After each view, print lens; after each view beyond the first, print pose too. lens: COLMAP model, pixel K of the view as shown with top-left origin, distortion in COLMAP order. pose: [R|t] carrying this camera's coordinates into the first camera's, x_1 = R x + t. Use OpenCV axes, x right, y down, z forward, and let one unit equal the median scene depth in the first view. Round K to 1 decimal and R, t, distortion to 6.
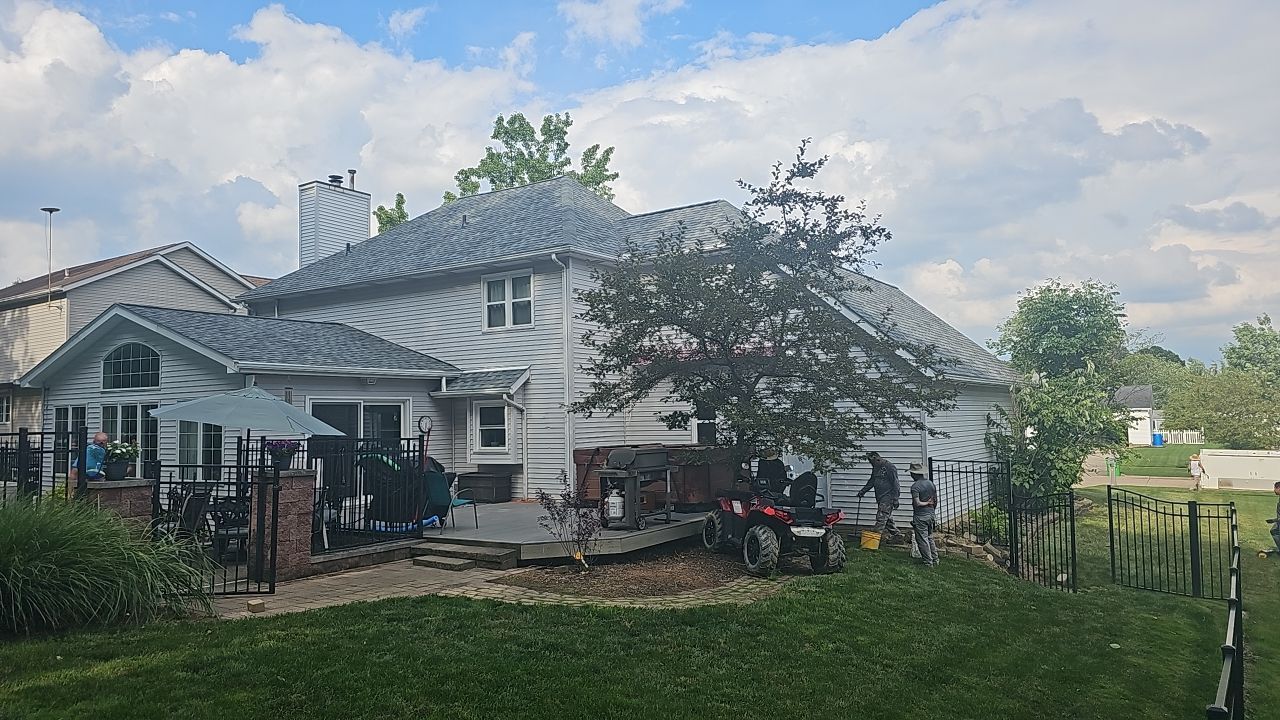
lens RADIAL K [[879.5, 0, 649.9], [0, 879.5, 358.4], [0, 0, 1]] dist [0.067341, -0.068230]
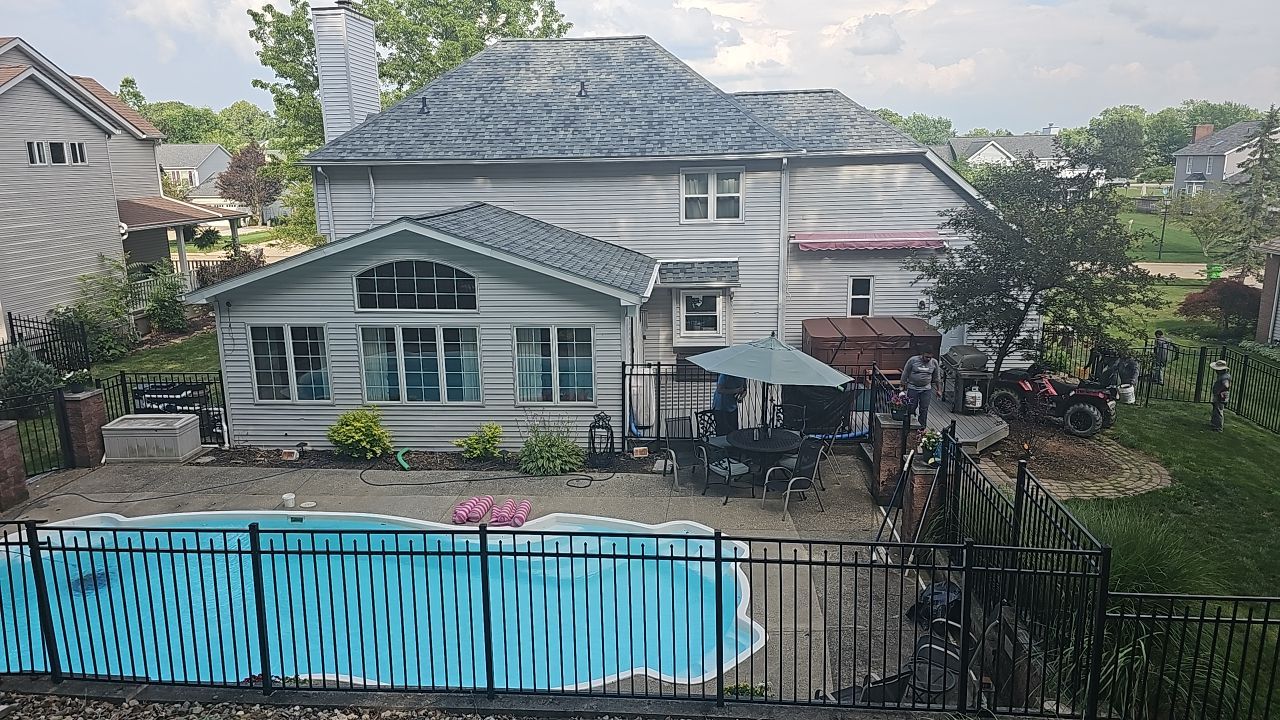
lens RADIAL K [[879.5, 0, 630.0], [0, 879.5, 356.4], [0, 0, 1]] dist [0.067341, -0.068230]
pose [[0.873186, -0.101228, 0.476759, -0.776071], [-0.033908, 0.963206, 0.266616, -0.158084], [-0.486206, -0.248972, 0.837626, 0.115266]]
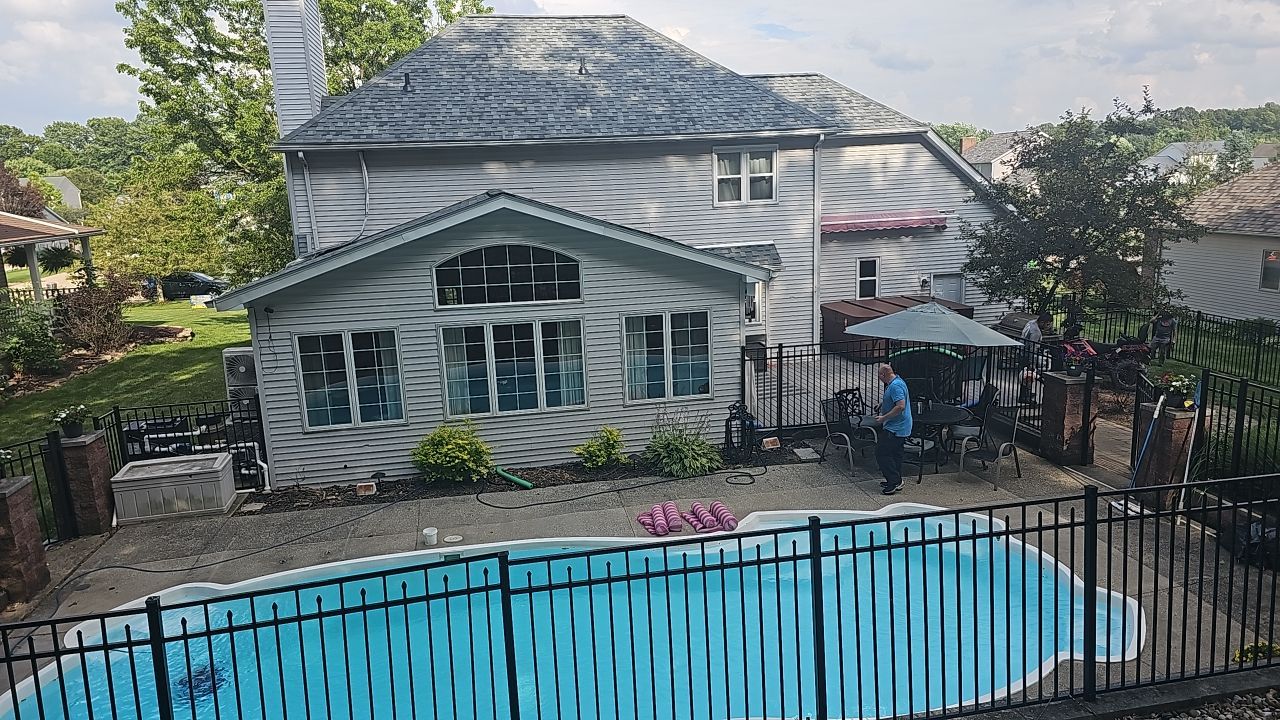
lens RADIAL K [[879.5, 0, 647.2], [0, 879.5, 369.7], [0, 0, 1]] dist [0.067341, -0.068230]
pose [[0.709468, -0.156387, 0.687167, -0.972274], [-0.024209, 0.969084, 0.245540, -0.095420], [-0.704321, -0.190839, 0.683748, 0.352012]]
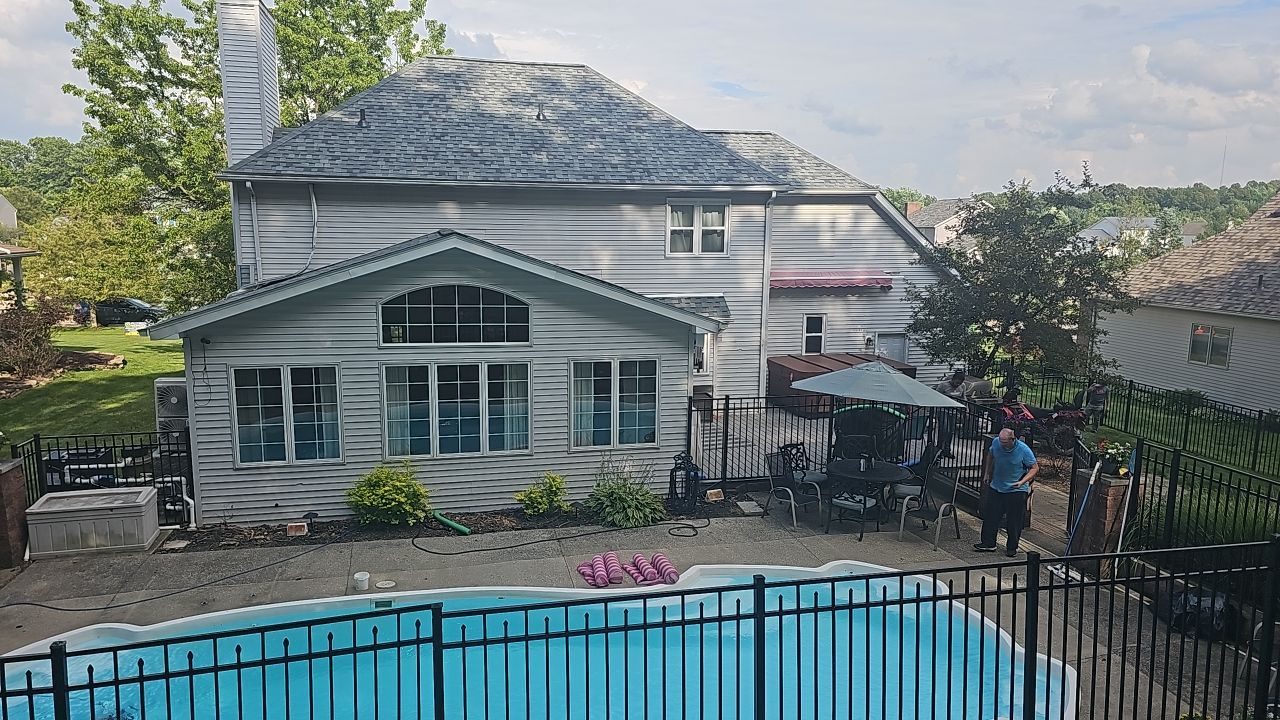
lens RADIAL K [[879.5, 0, 636.5], [0, 879.5, 375.6], [0, 0, 1]] dist [0.067341, -0.068230]
pose [[0.679218, -0.096438, 0.727573, -0.969641], [-0.073785, 0.977335, 0.198424, -0.095258], [-0.730218, -0.188458, 0.656708, 0.356244]]
